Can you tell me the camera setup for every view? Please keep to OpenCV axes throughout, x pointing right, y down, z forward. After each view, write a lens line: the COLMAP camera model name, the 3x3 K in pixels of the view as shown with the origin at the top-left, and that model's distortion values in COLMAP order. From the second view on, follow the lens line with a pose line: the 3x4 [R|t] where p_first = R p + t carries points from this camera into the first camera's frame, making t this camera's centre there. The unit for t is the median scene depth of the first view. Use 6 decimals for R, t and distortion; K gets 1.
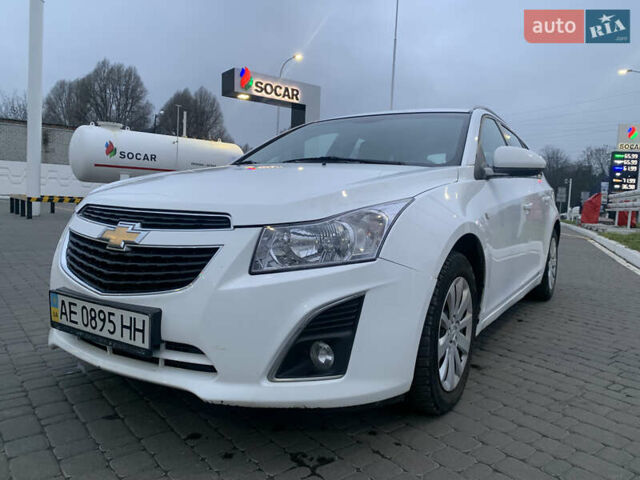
lens RADIAL K [[500.7, 0, 321.2], [0, 500.7, 236.8], [0, 0, 1]] dist [0.068538, -0.084557]
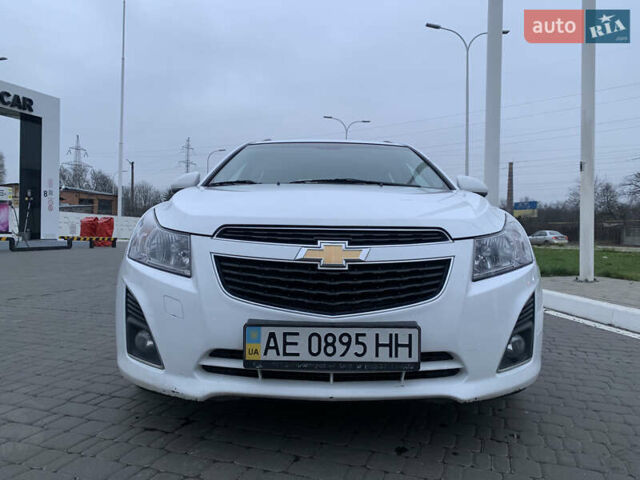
lens RADIAL K [[500.7, 0, 321.2], [0, 500.7, 236.8], [0, 0, 1]] dist [0.068538, -0.084557]
pose [[0.827267, -0.030500, 0.560980, -0.996595], [0.060801, 0.997521, -0.035428, -0.003790], [-0.558509, 0.063416, 0.827071, 0.241724]]
